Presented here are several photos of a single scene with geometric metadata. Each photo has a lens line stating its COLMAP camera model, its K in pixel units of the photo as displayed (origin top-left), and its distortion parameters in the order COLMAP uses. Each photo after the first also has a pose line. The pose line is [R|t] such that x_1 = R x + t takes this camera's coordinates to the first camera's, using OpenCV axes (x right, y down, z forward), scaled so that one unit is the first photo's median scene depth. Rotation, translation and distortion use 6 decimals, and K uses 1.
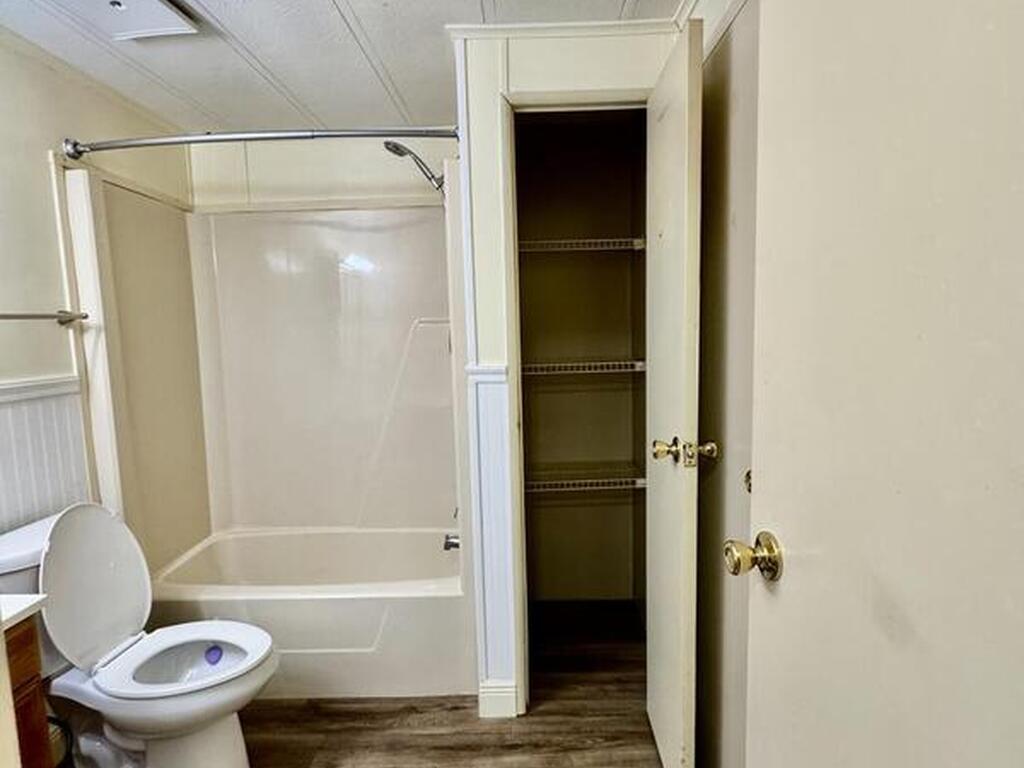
lens RADIAL K [[547.2, 0, 514.4], [0, 547.2, 384.5], [0, 0, 1]] dist [-0.005410, 0.002403]
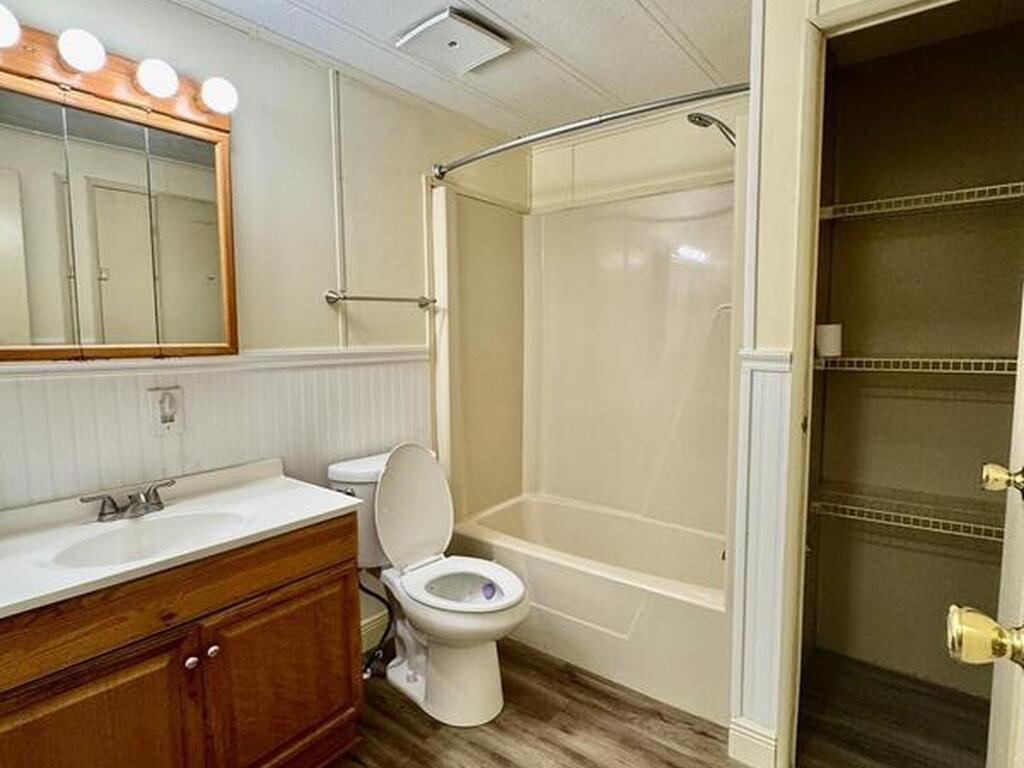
lens RADIAL K [[547.2, 0, 512.6], [0, 547.2, 383.1], [0, 0, 1]] dist [-0.005410, 0.002403]
pose [[0.799583, 0.073529, -0.596038, 0.136085], [-0.075330, 0.996918, 0.021927, 0.024903], [0.595813, 0.027367, 0.802657, 0.082381]]
